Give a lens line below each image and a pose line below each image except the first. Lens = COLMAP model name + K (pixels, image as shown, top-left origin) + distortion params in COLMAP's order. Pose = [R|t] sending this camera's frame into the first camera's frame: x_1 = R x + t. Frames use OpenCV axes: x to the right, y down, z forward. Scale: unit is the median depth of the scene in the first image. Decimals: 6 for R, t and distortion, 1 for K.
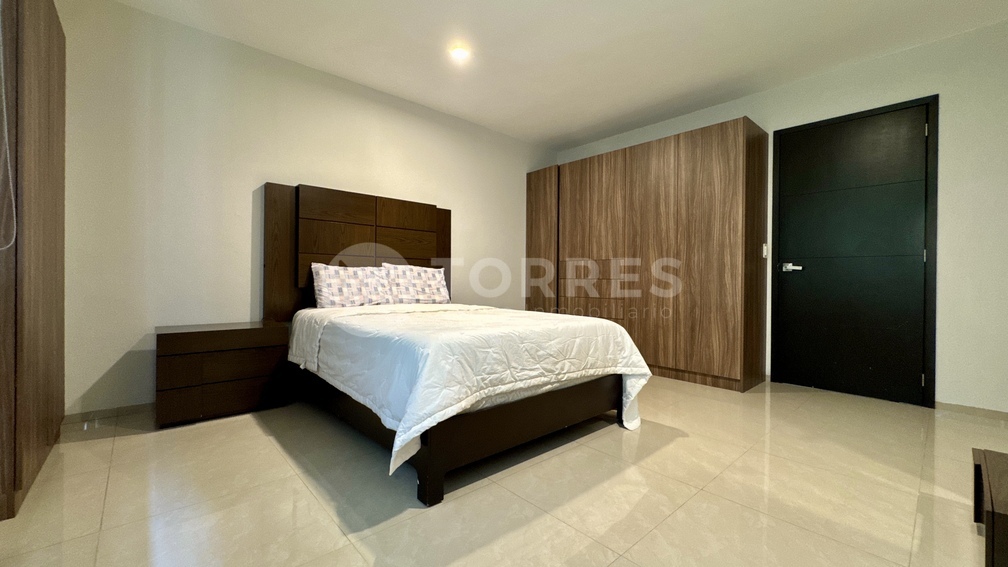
lens RADIAL K [[403.6, 0, 504.0], [0, 403.6, 283.5], [0, 0, 1]] dist [-0.001729, 0.000007]
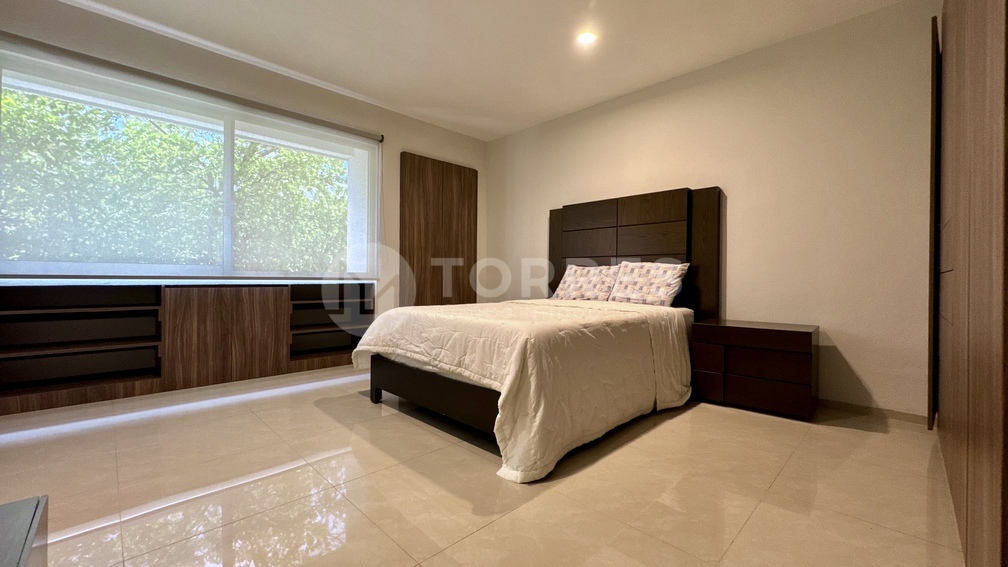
lens RADIAL K [[403.6, 0, 504.0], [0, 403.6, 283.5], [0, 0, 1]] dist [-0.001729, 0.000007]
pose [[0.048017, 0.000251, -0.998846, 1.125936], [-0.017169, 0.999852, -0.000574, 0.016803], [0.998699, 0.017177, 0.048015, 1.037890]]
